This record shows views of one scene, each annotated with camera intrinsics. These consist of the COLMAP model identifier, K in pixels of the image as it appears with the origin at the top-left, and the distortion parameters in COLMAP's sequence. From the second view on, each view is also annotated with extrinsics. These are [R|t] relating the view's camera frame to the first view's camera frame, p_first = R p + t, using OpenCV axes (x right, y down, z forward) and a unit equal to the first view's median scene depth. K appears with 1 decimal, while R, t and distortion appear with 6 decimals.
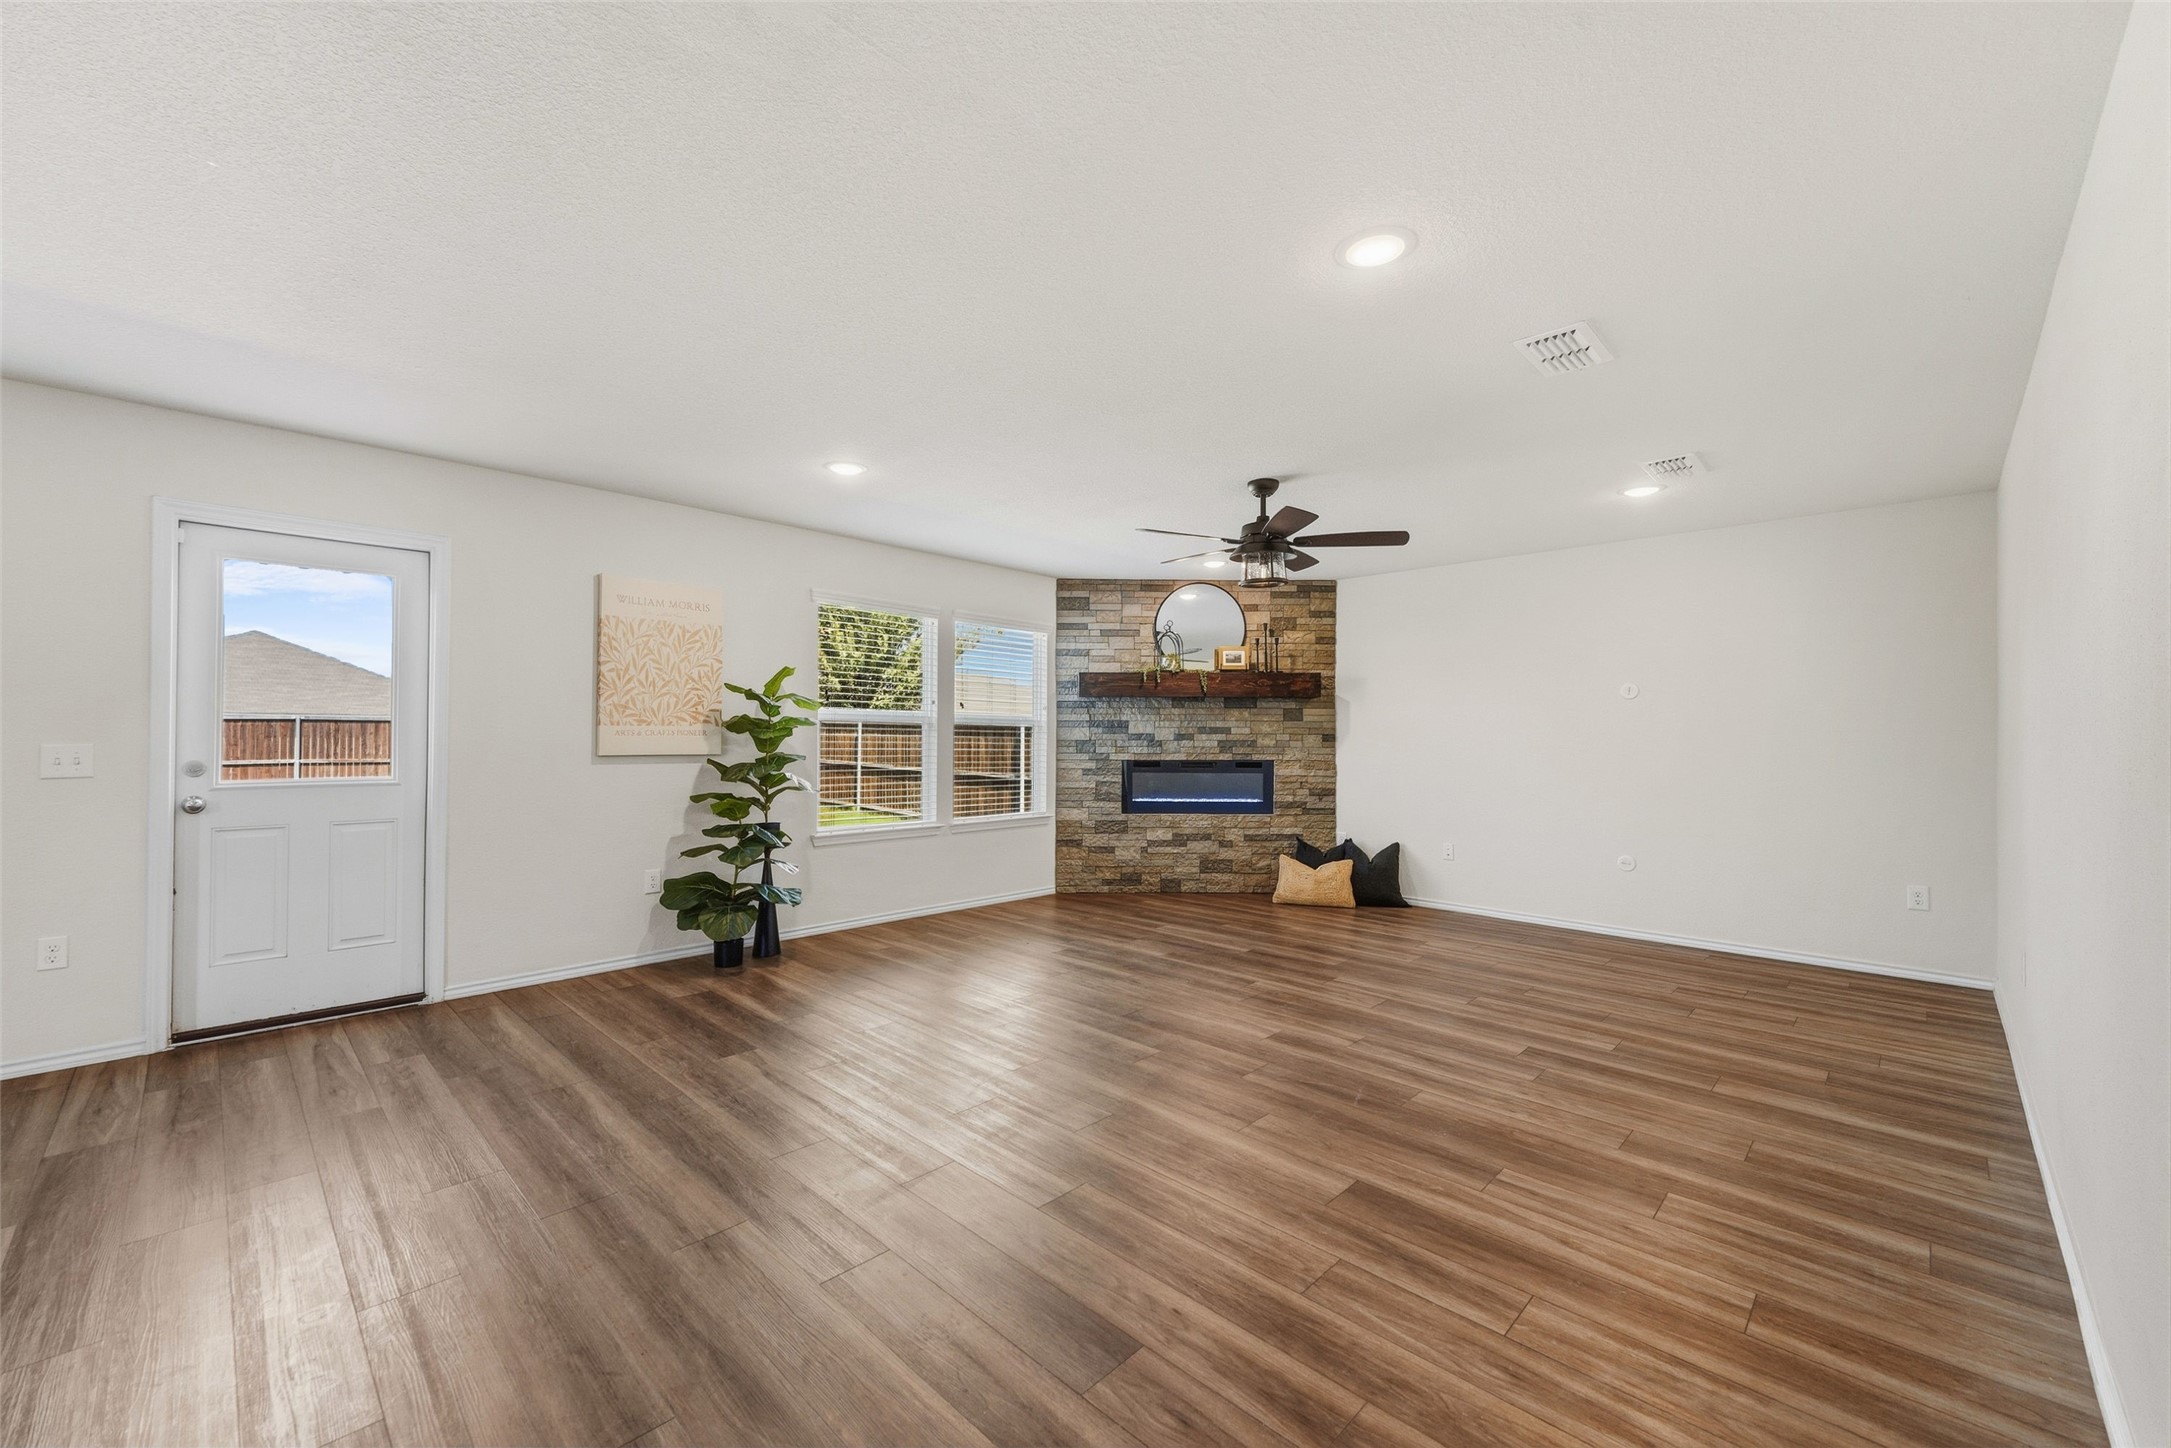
lens RADIAL K [[855.9, 0, 1071.3], [0, 855.9, 727.7], [0, 0, 1]] dist [0.013983, -0.005319]
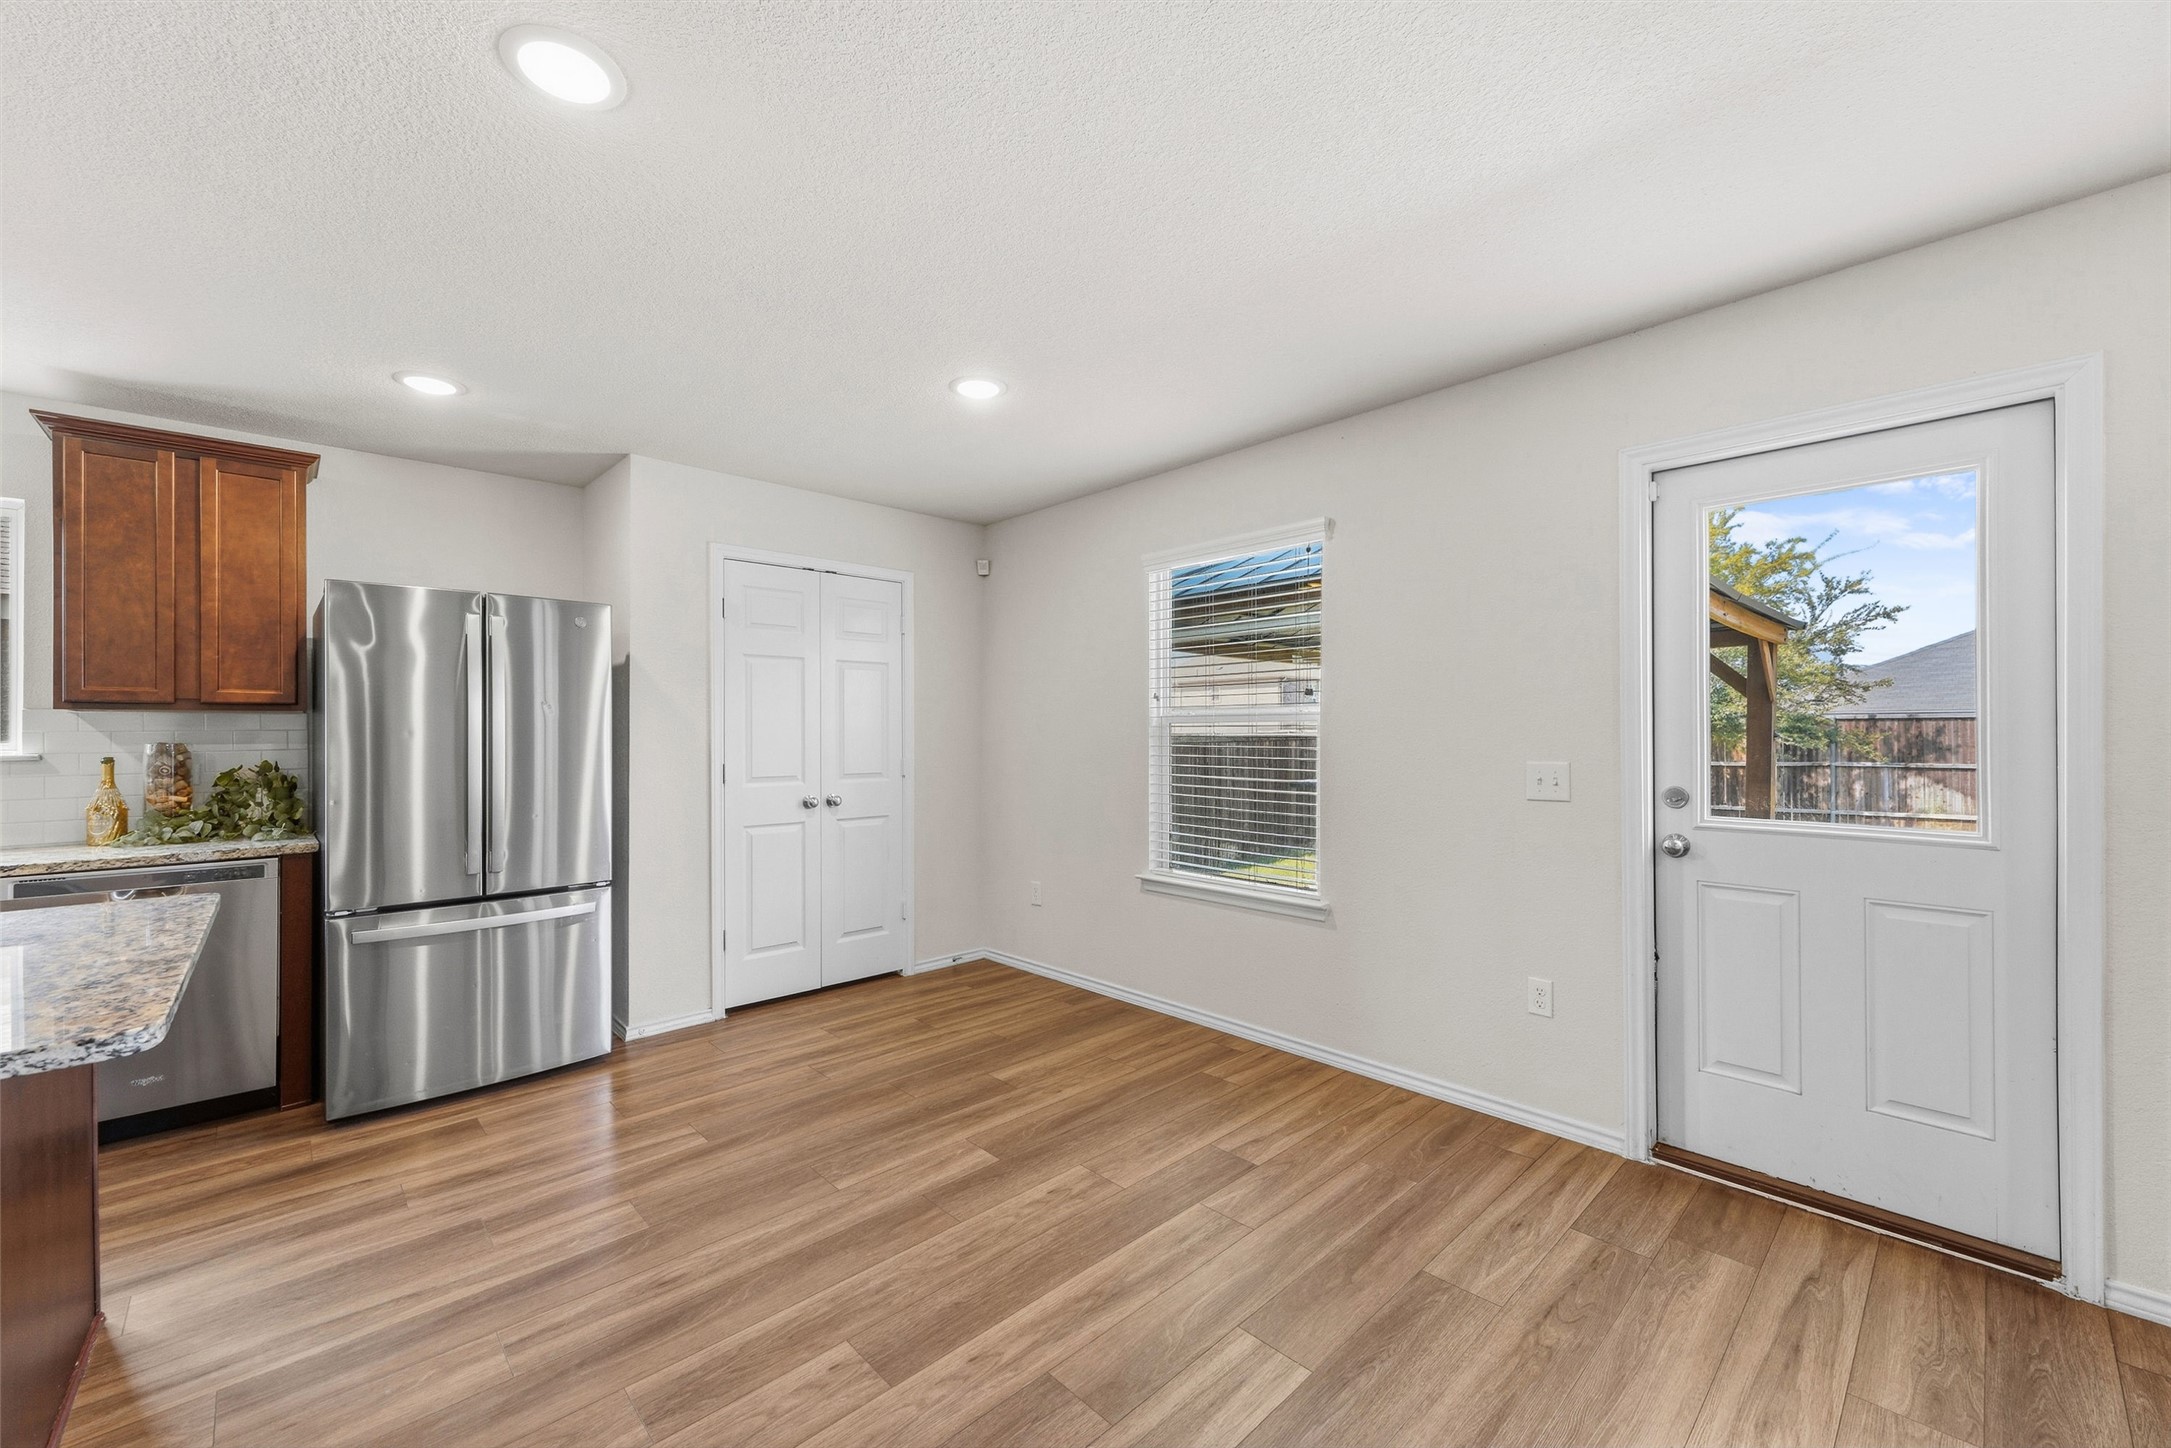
lens RADIAL K [[855.9, 0, 1071.3], [0, 855.9, 727.7], [0, 0, 1]] dist [0.013983, -0.005319]
pose [[-0.035825, -0.008657, -0.999321, -0.127847], [0.015520, 0.999837, -0.009218, -0.007434], [0.999238, -0.015839, -0.035685, 0.258188]]
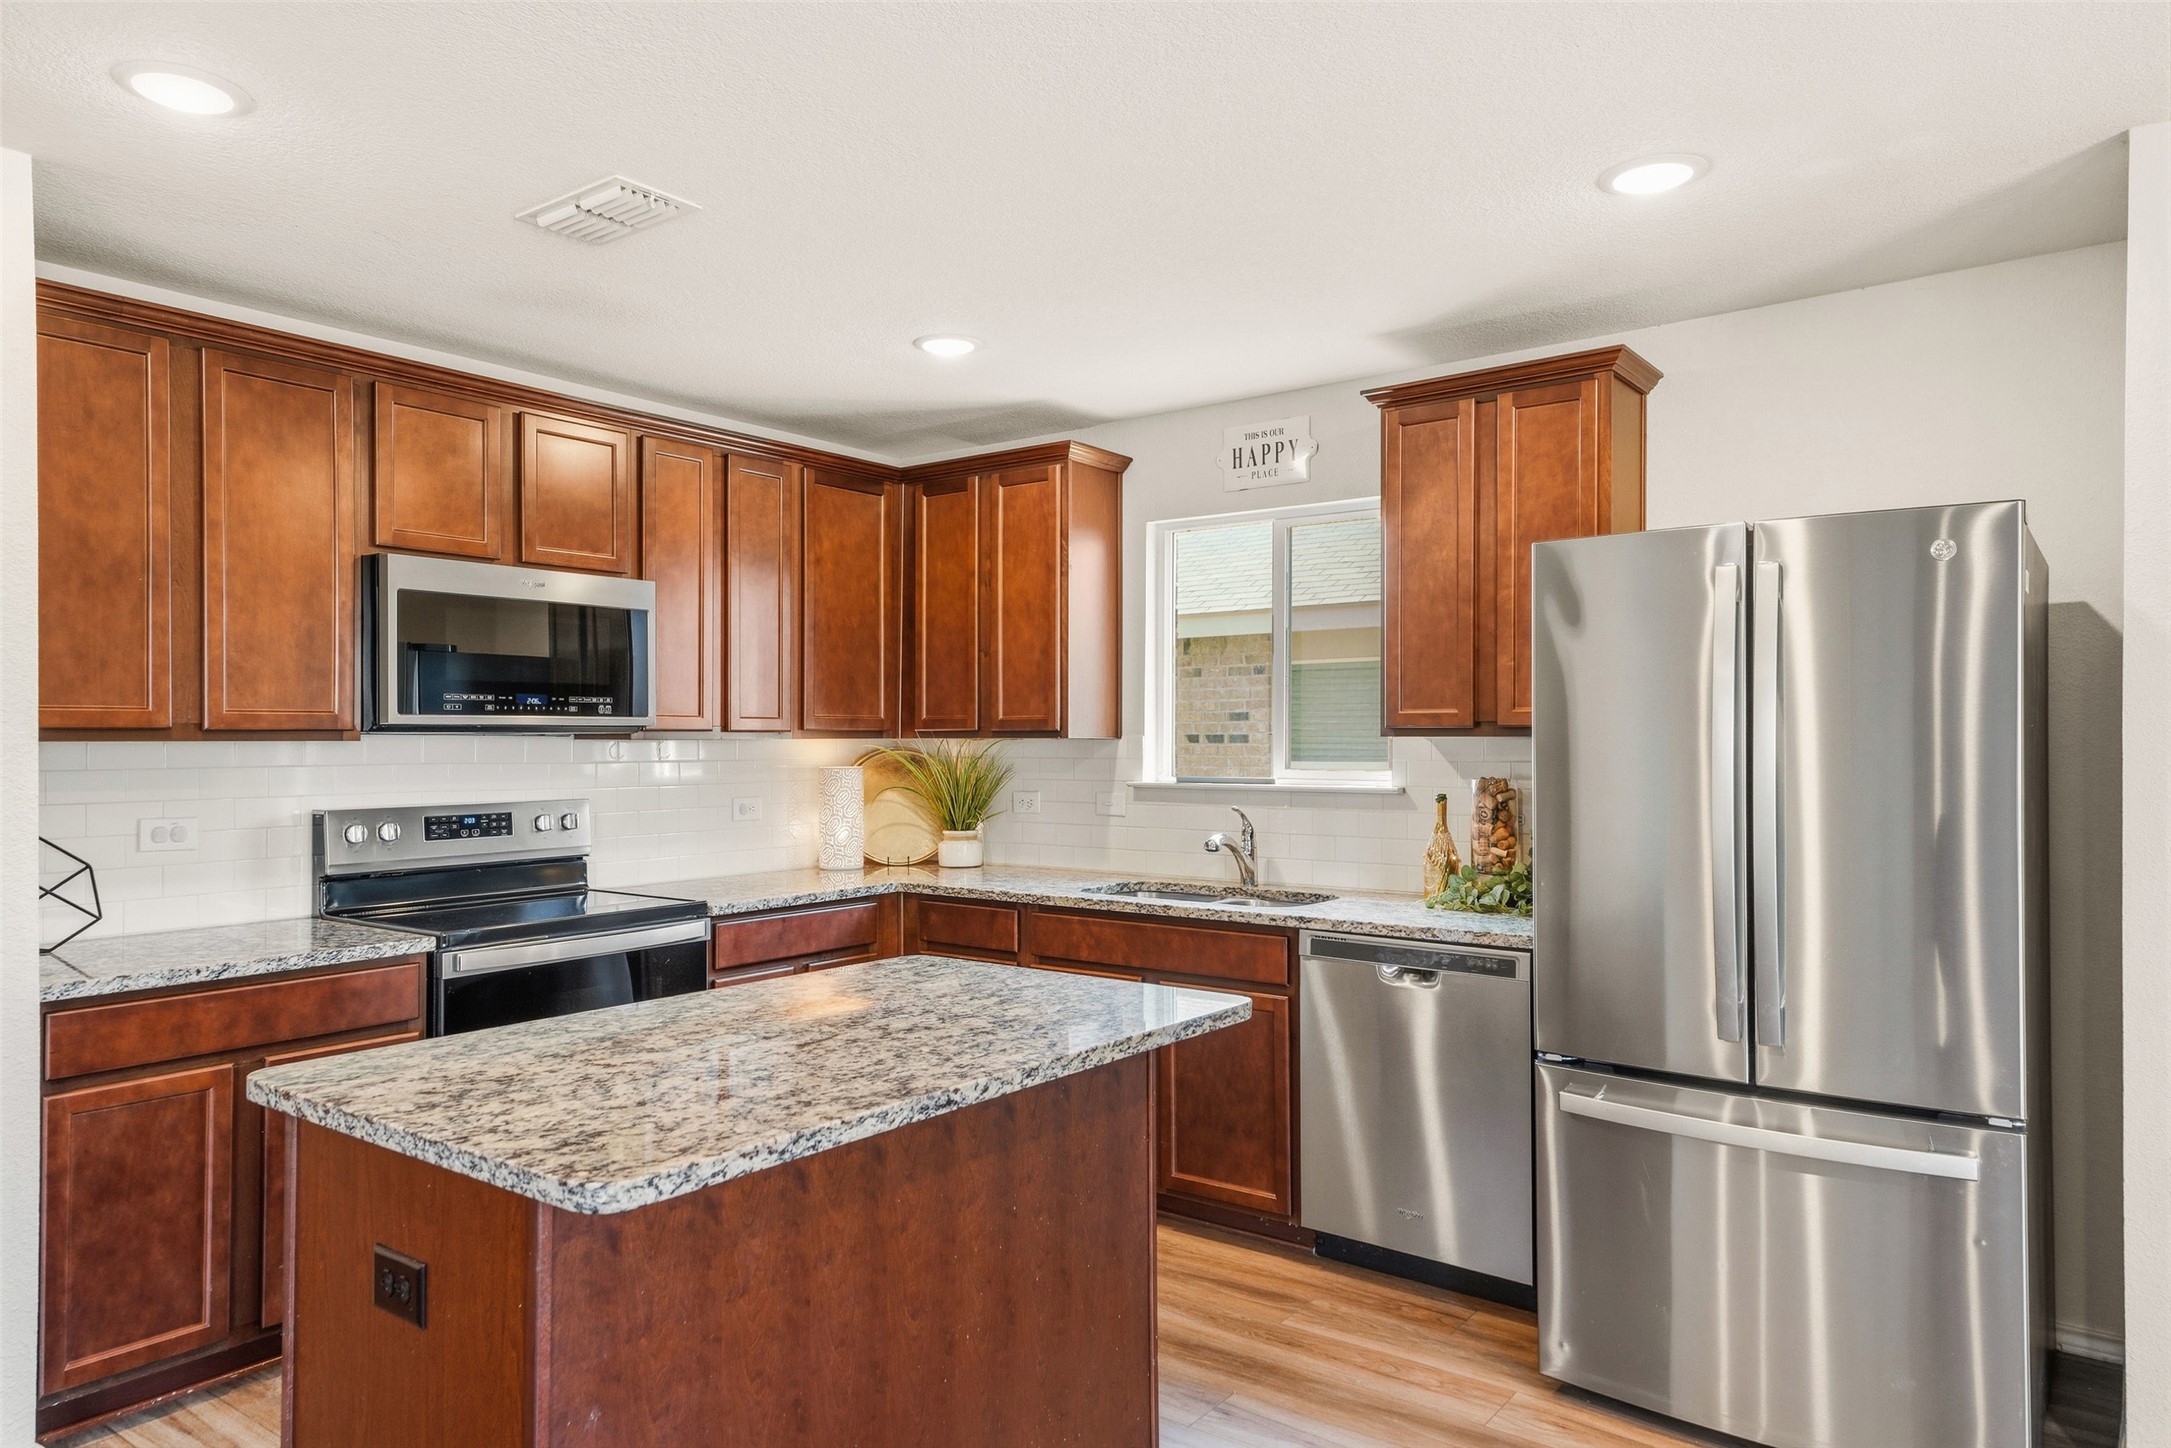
lens RADIAL K [[1385.4, 0, 1070.1], [0, 1385.4, 727.5], [0, 0, 1]] dist [0.040300, -0.000577]
pose [[-0.991420, -0.004396, -0.130639, -0.327429], [-0.002495, 0.999889, -0.014708, -0.023061], [0.130689, -0.014255, -0.991321, 0.301963]]
